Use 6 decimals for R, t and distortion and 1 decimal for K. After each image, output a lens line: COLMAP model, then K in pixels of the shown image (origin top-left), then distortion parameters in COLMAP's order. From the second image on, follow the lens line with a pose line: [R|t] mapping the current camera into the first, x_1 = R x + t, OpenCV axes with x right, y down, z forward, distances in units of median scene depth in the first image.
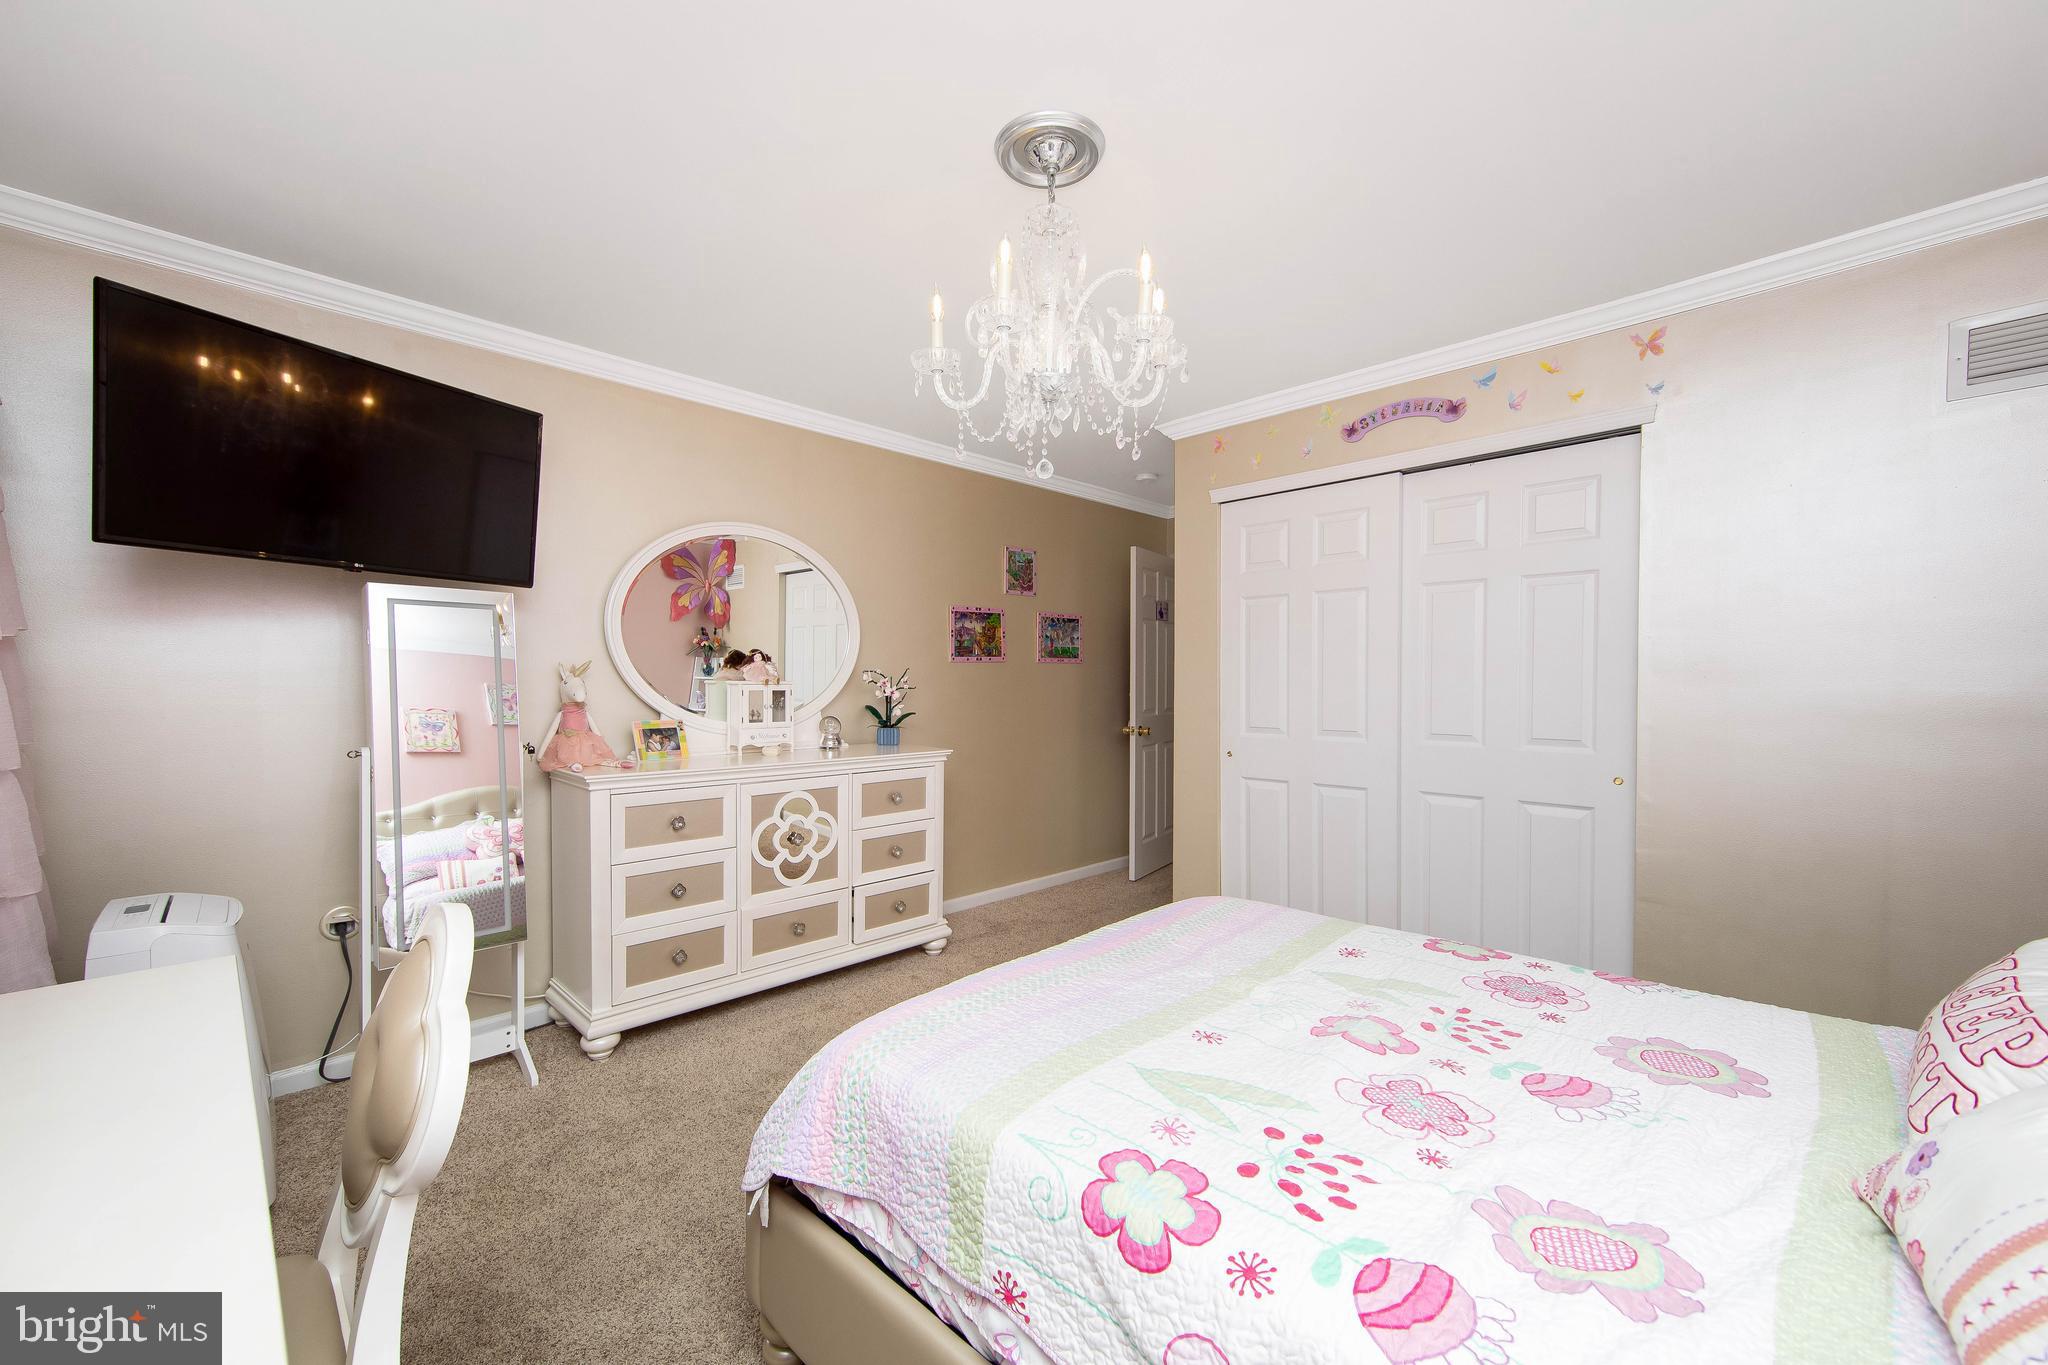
lens RADIAL K [[797.3, 0, 1008.2], [0, 797.3, 683.3], [0, 0, 1]] dist [0.001571, 0.005765]
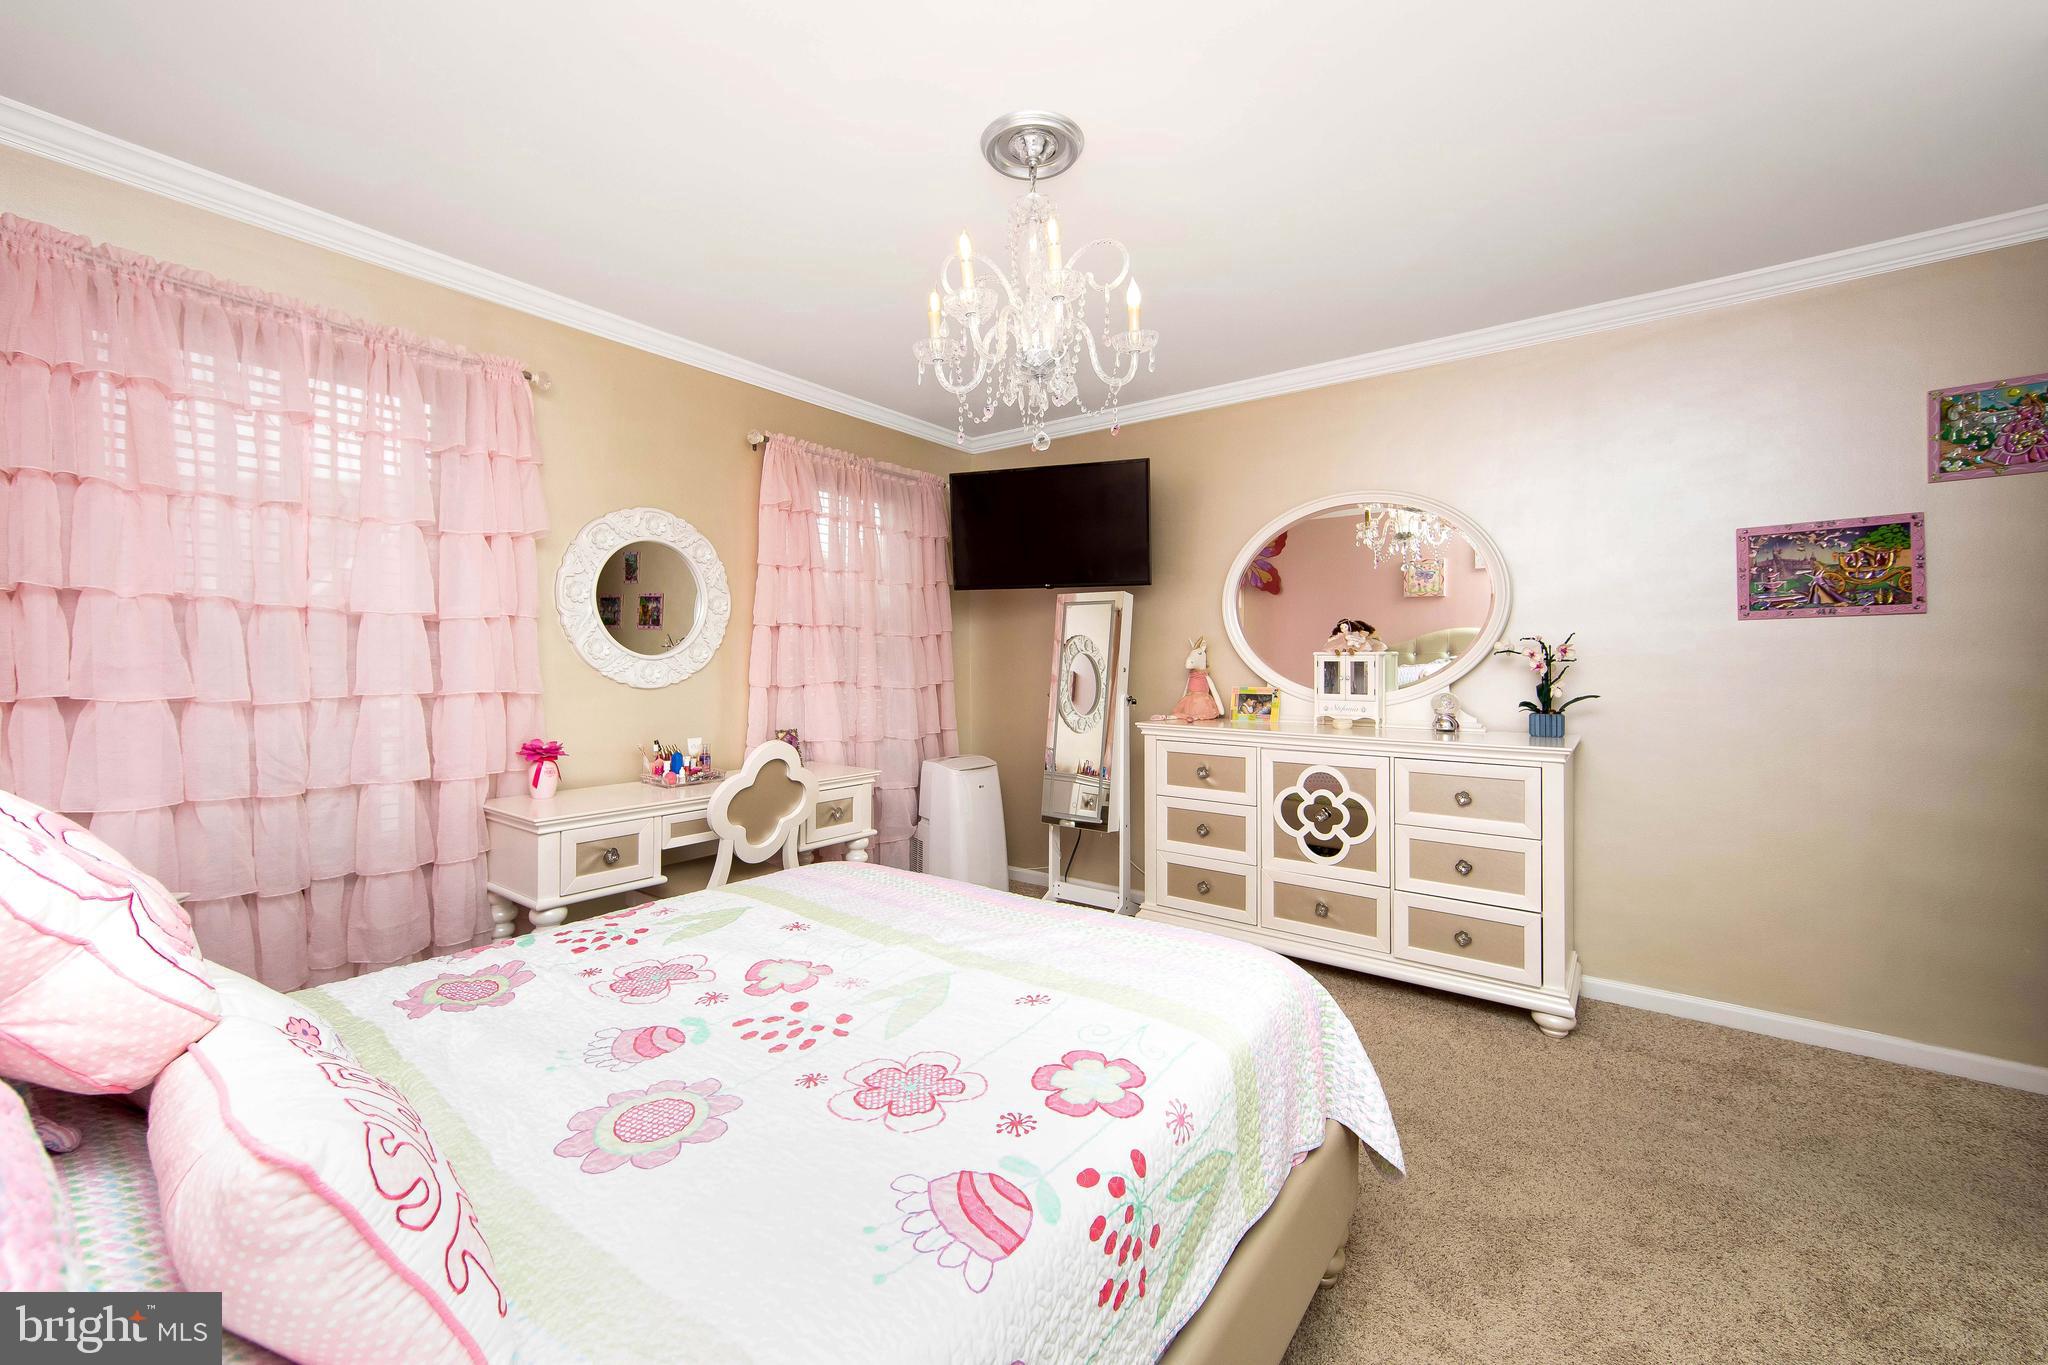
lens RADIAL K [[826.9, 0, 1012.6], [0, 826.9, 666.2], [0, 0, 1]] dist [-0.000039, 0.006561]
pose [[0.142524, 0.004394, -0.989782, 0.672639], [-0.006599, 0.999972, 0.003489, 0.015340], [0.989769, 0.006035, 0.142549, 0.495202]]
